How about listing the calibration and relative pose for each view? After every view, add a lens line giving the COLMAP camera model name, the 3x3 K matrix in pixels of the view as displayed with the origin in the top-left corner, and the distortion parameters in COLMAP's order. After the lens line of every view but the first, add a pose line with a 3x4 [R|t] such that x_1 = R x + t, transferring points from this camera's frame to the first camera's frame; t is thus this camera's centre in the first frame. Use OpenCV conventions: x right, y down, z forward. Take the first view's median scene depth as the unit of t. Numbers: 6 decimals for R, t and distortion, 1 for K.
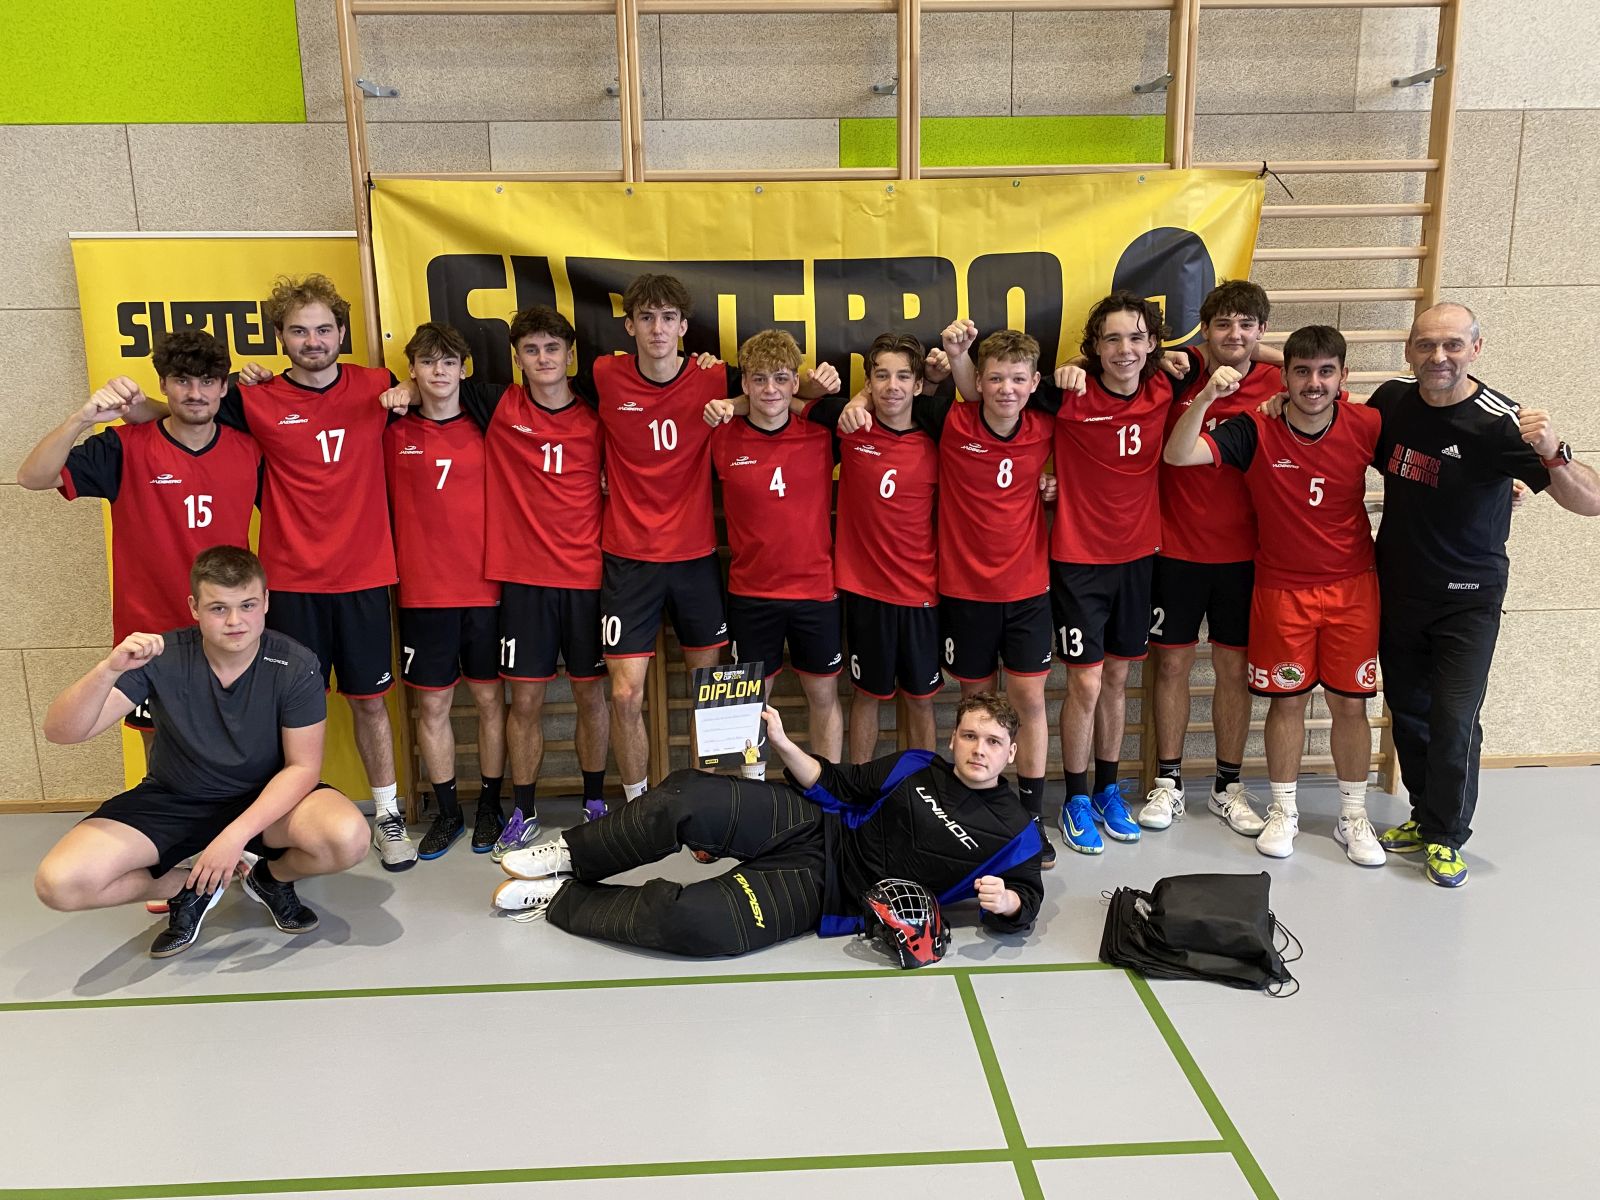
lens RADIAL K [[1229.5, 0, 802.9], [0, 1229.5, 606.2], [0, 0, 1]] dist [0.036443, -0.025951]
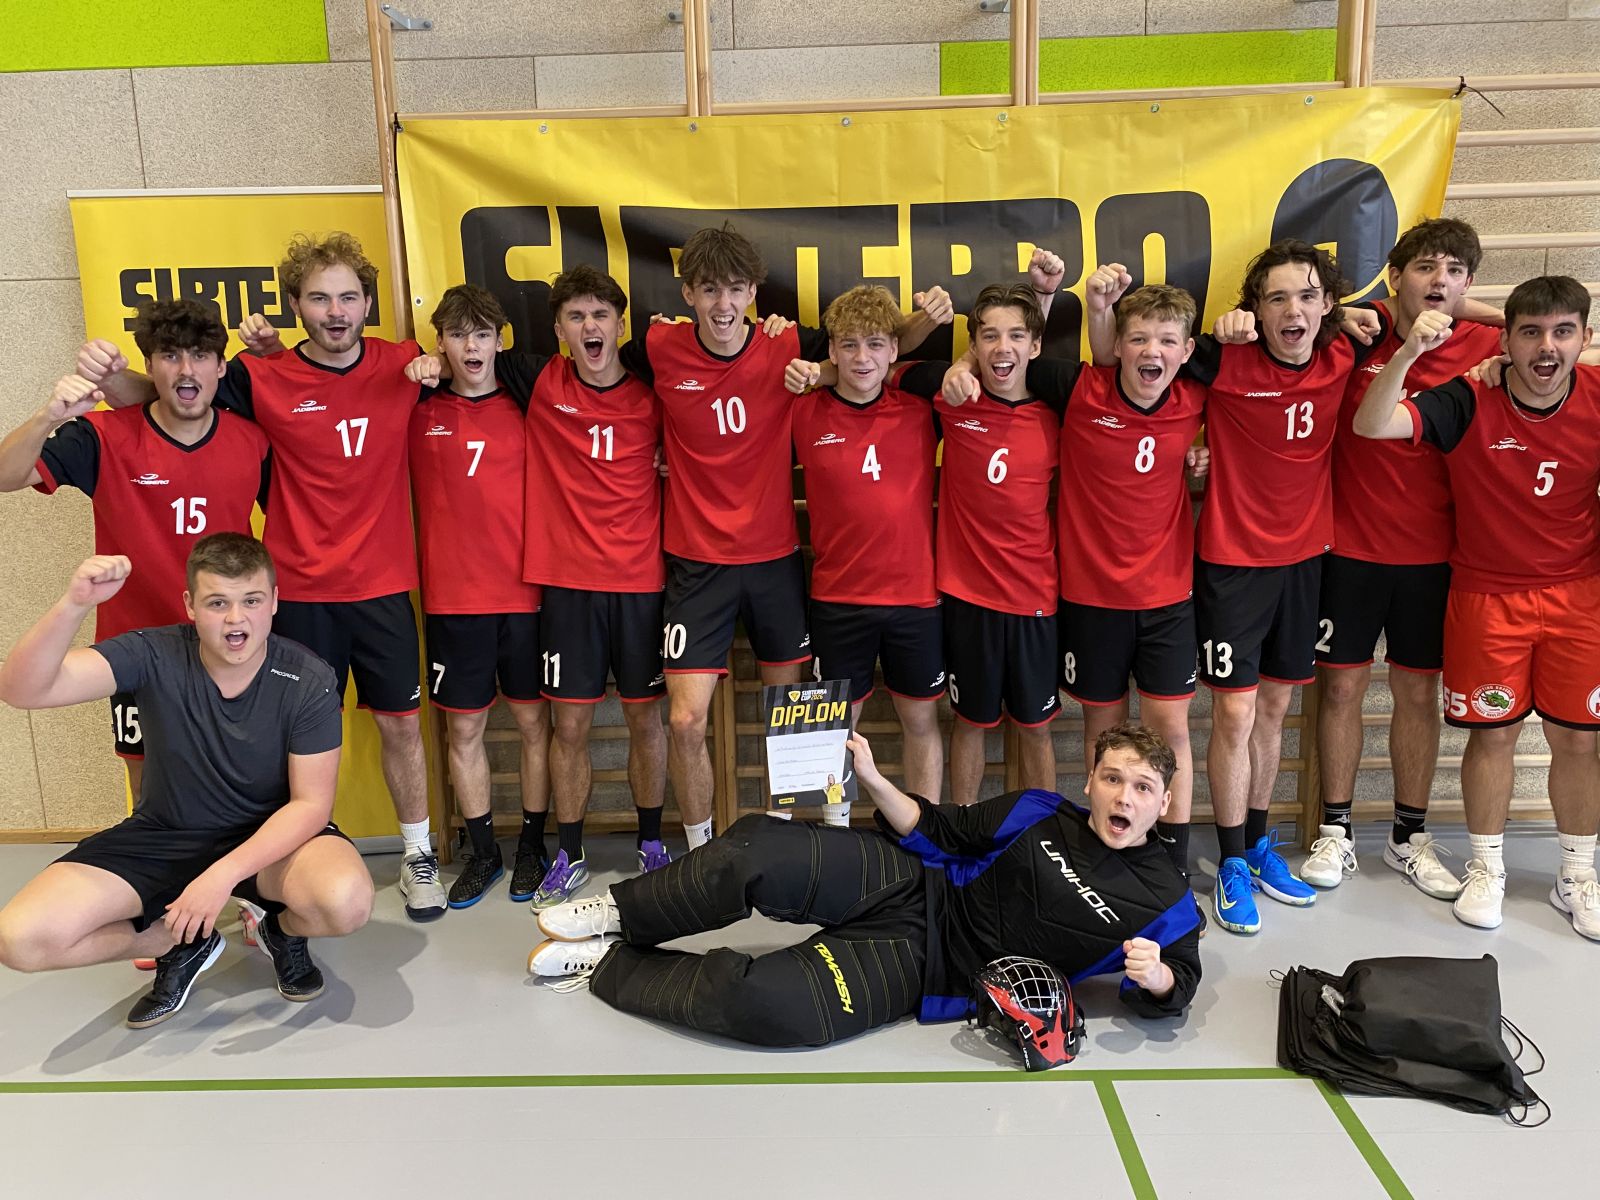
lens RADIAL K [[1229.5, 0, 790.3], [0, 1229.5, 592.5], [0, 0, 1]] dist [0.036443, -0.025951]
pose [[0.997758, 0.002162, -0.066888, -0.016114], [-0.003422, 0.999819, -0.018738, 0.000278], [0.066836, 0.018925, 0.997584, 0.156918]]
